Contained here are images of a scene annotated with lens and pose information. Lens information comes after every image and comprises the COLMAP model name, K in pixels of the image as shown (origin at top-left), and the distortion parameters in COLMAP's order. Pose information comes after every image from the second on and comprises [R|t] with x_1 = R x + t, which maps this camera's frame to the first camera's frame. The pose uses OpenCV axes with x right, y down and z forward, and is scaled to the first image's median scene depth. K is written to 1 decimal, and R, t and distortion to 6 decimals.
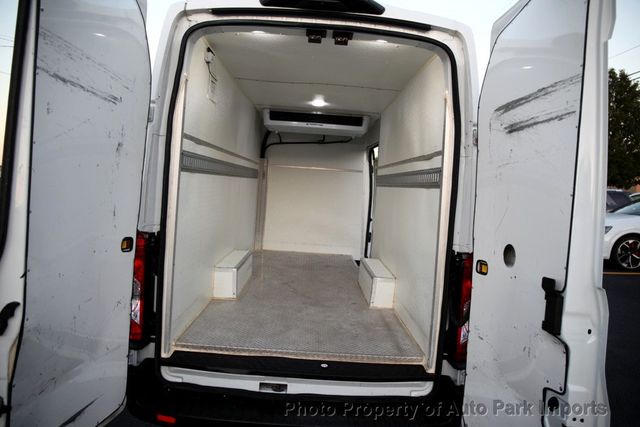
lens RADIAL K [[432.3, 0, 320.0], [0, 432.3, 213.5], [0, 0, 1]] dist [0.000368, 0.000064]
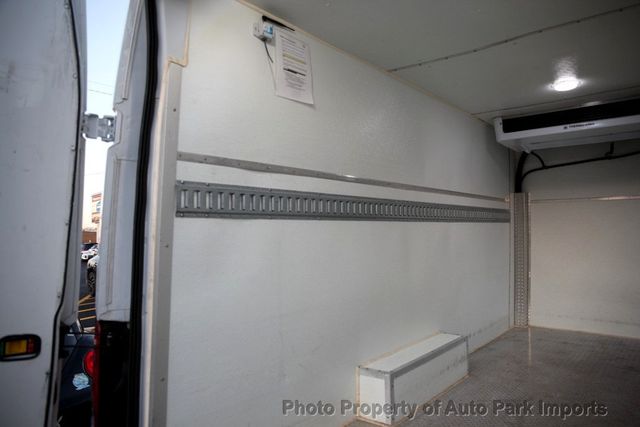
lens RADIAL K [[440.2, 0, 320.3], [0, 440.2, 223.5], [0, 0, 1]] dist [-0.119864, 0.103765]
pose [[0.749137, -0.081735, -0.657353, 0.088900], [0.014817, 0.994178, -0.106729, -0.009873], [0.662249, 0.070215, 0.745986, 0.297607]]
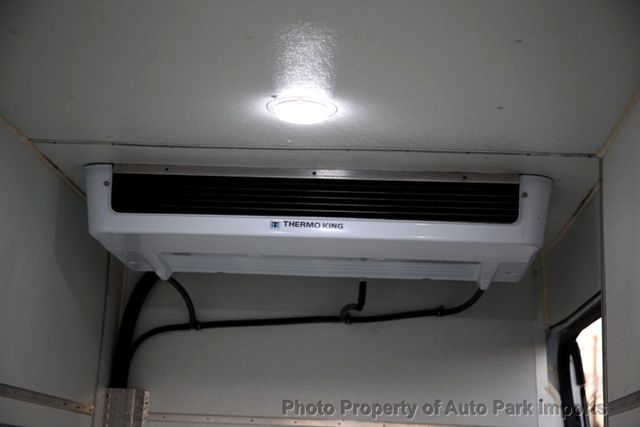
lens RADIAL K [[1202.8, 0, 320.0], [0, 1202.8, 213.5], [0, 0, 1]] dist [0.024927, 0.145877]
pose [[0.996674, -0.042579, -0.069488, 0.034739], [0.020964, 0.957919, -0.286272, -0.027785], [0.078753, 0.283863, 0.955625, 0.363428]]
